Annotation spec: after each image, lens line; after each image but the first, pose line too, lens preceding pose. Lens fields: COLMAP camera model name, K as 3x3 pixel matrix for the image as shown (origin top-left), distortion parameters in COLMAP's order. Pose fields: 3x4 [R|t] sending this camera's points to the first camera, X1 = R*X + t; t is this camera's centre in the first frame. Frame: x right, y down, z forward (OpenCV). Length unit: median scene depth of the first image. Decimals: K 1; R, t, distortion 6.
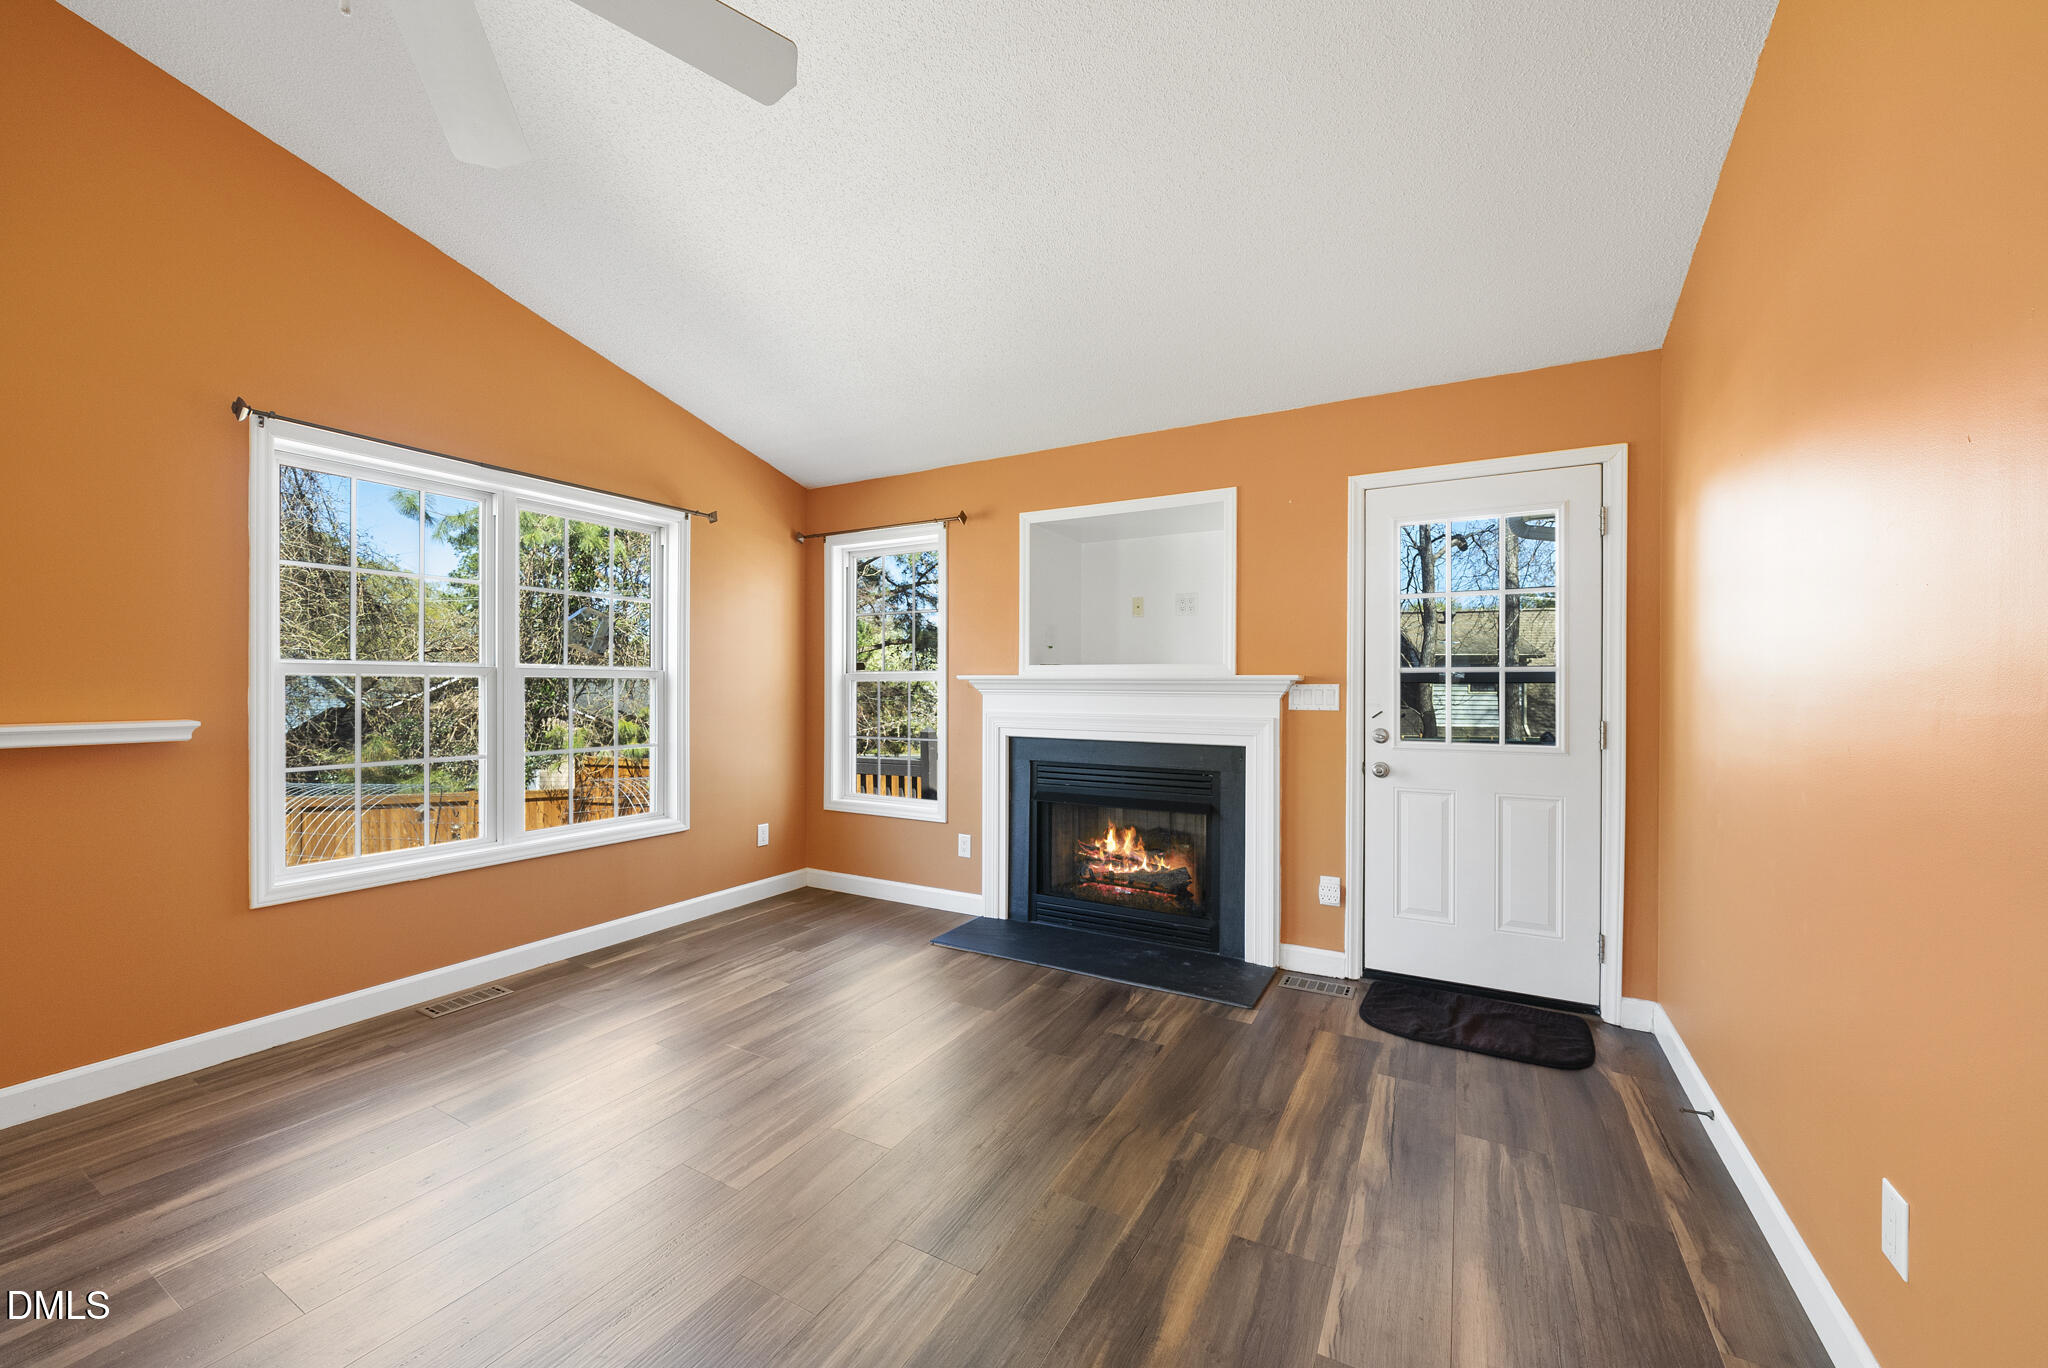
lens RADIAL K [[777.2, 0, 1027.3], [0, 777.2, 694.0], [0, 0, 1]] dist [-0.009797, -0.000262]
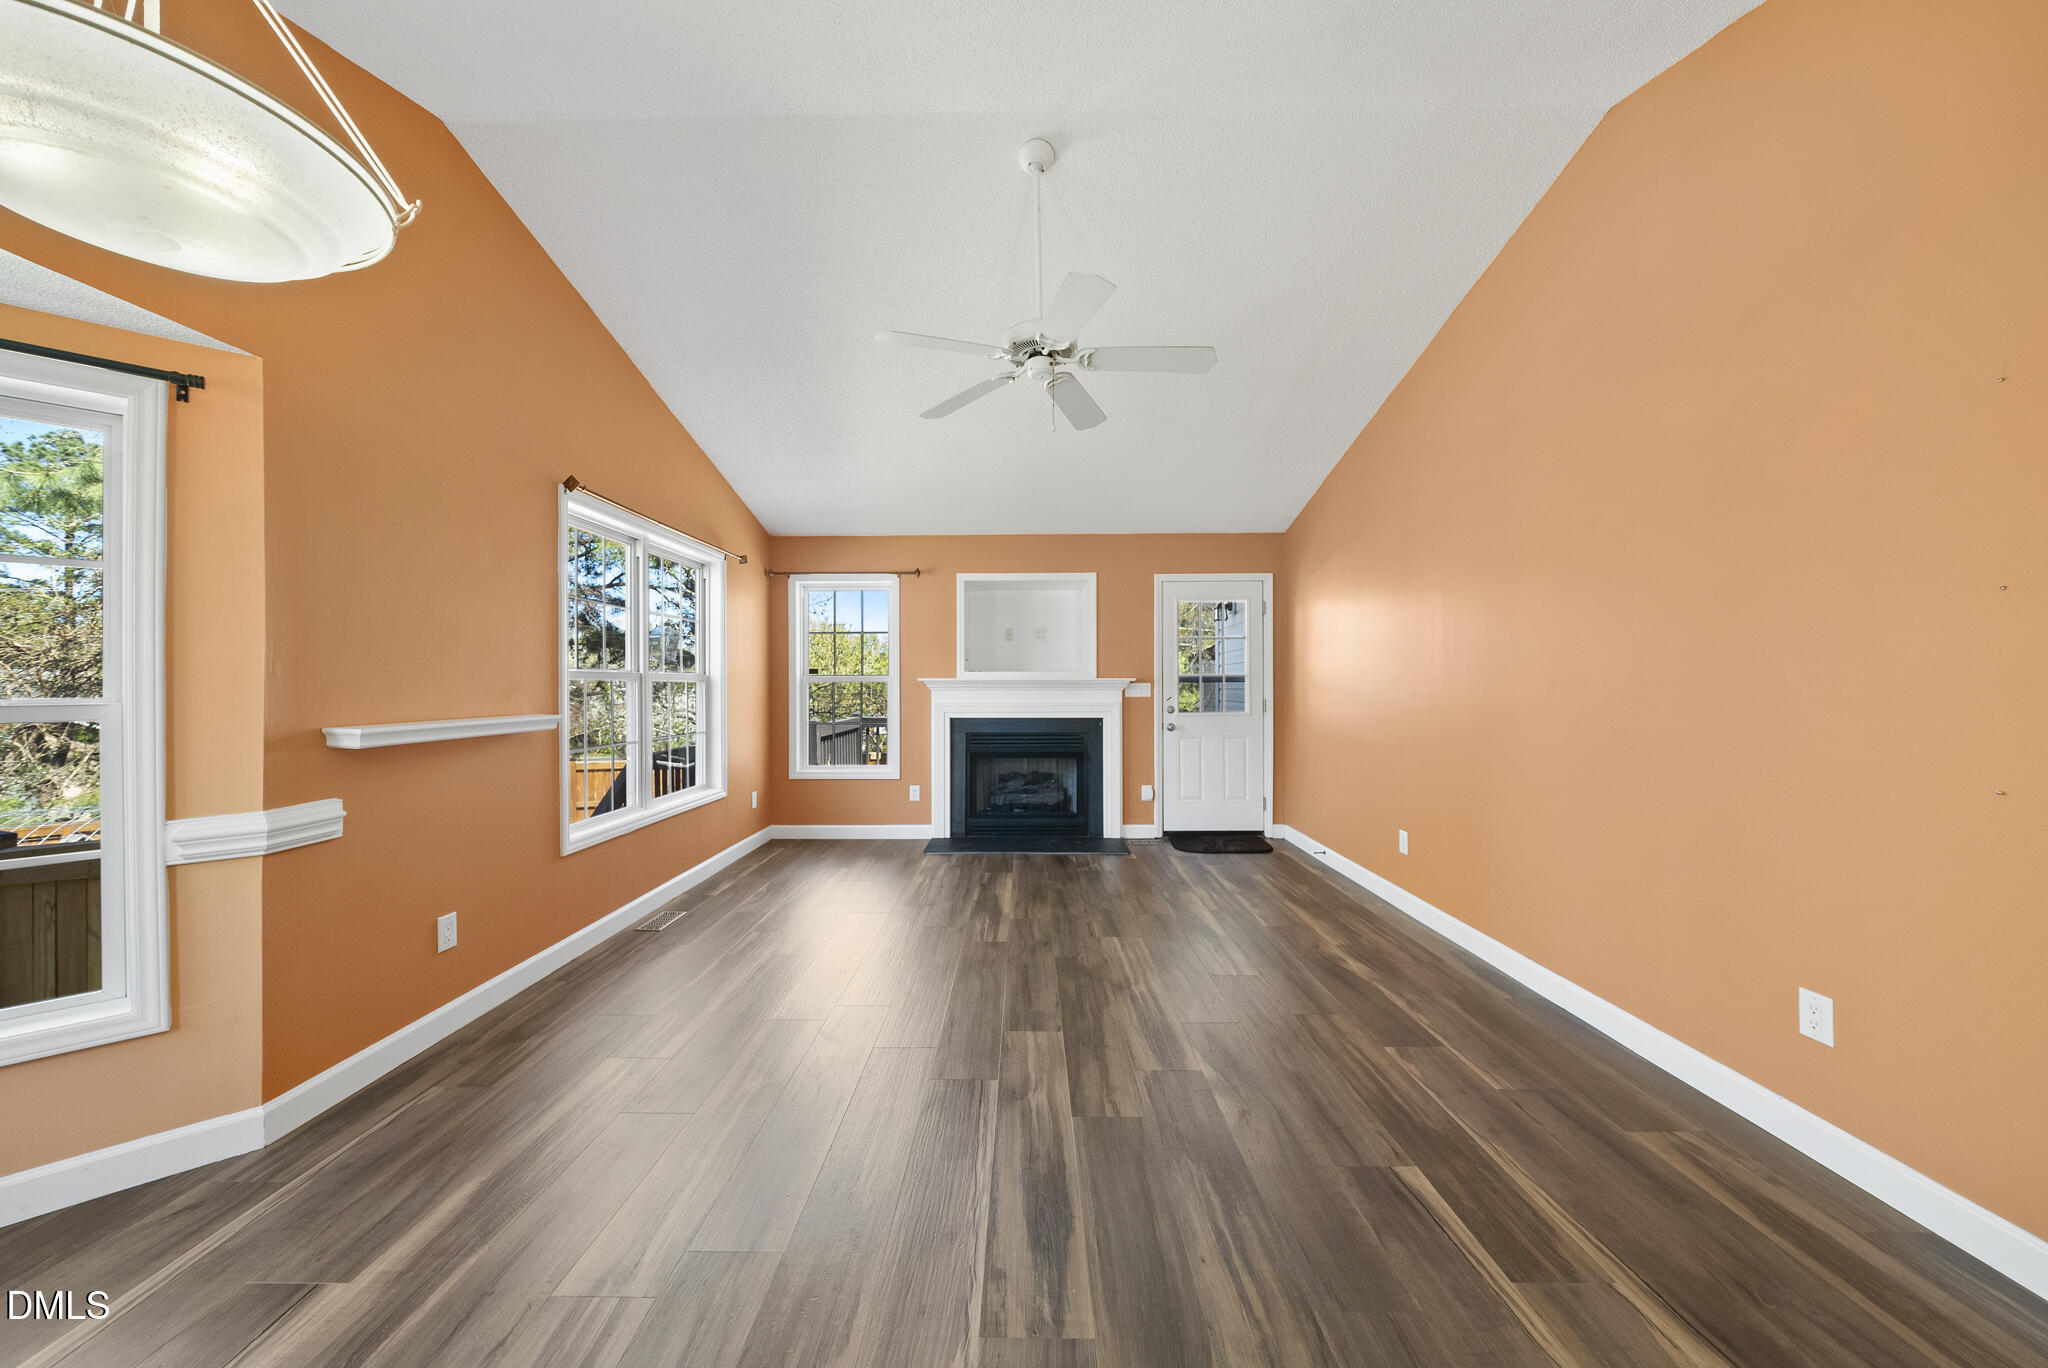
lens RADIAL K [[697.6, 0, 1019.4], [0, 697.6, 690.0], [0, 0, 1]] dist [-0.009522, 0.000202]
pose [[0.876296, -0.009709, 0.481676, -0.663849], [0.011048, 0.999939, 0.000056, 0.000699], [-0.481647, 0.005273, 0.876349, -0.320614]]
